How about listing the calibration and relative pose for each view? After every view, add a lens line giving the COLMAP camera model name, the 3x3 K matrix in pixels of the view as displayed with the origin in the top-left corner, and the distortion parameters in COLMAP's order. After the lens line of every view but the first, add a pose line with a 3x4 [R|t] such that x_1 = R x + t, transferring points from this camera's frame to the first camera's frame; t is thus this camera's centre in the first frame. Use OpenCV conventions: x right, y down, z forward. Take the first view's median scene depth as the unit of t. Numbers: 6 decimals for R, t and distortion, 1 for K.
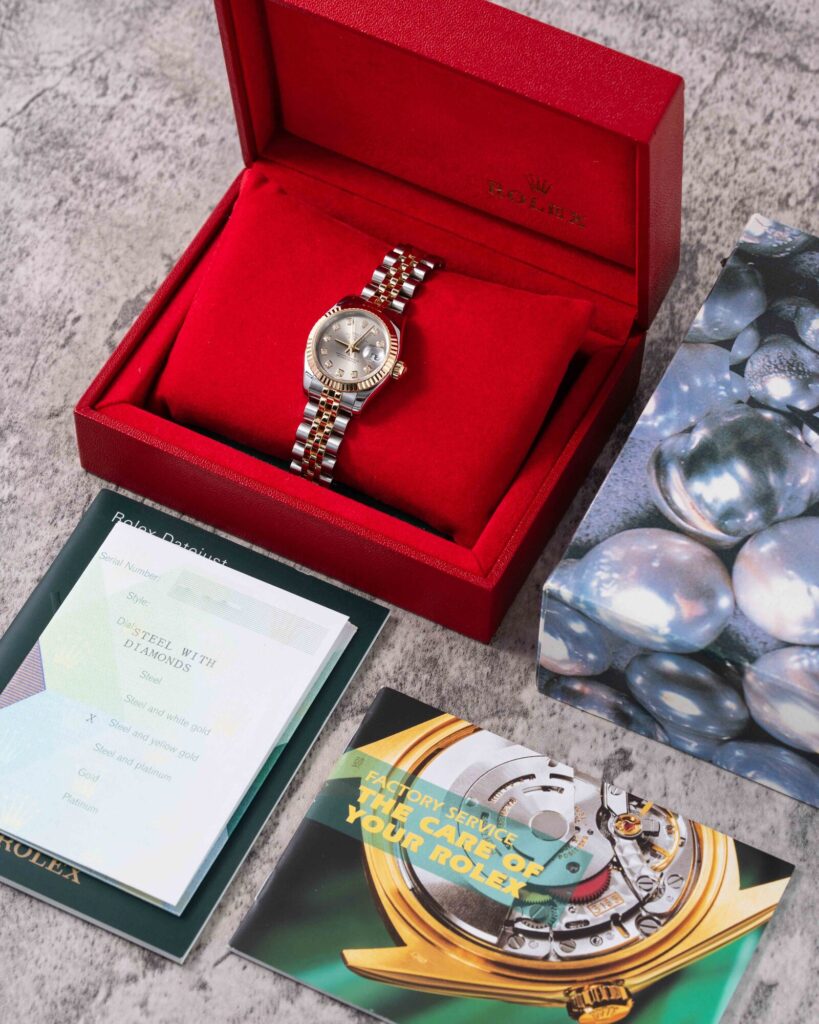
lens RADIAL K [[4663.6, 0, 409.5], [0, 4663.6, 512.0], [0, 0, 1]] dist [-0.034166, 2.420535]
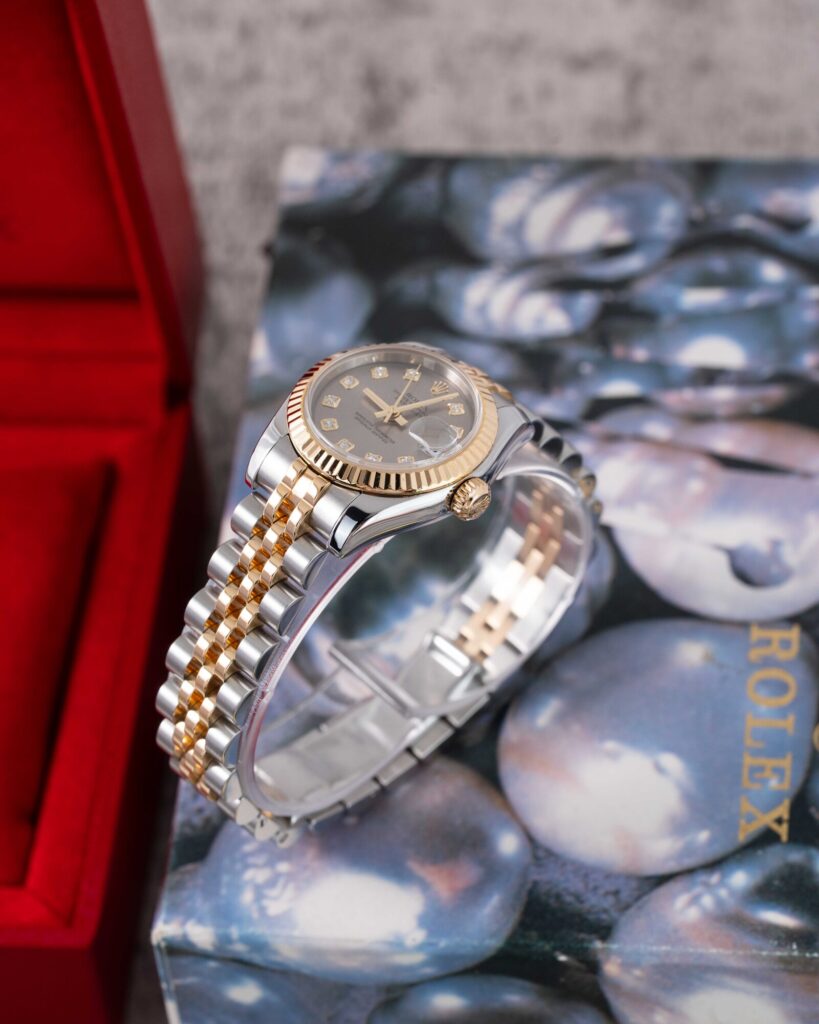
lens RADIAL K [[4663.6, 0, 409.5], [0, 4663.6, 512.0], [0, 0, 1]] dist [-0.034166, 2.420535]
pose [[0.936979, -0.322844, 0.133575, 0.002956], [0.334411, 0.939420, -0.075233, 0.019926], [-0.101194, 0.115161, 0.988179, 0.505835]]
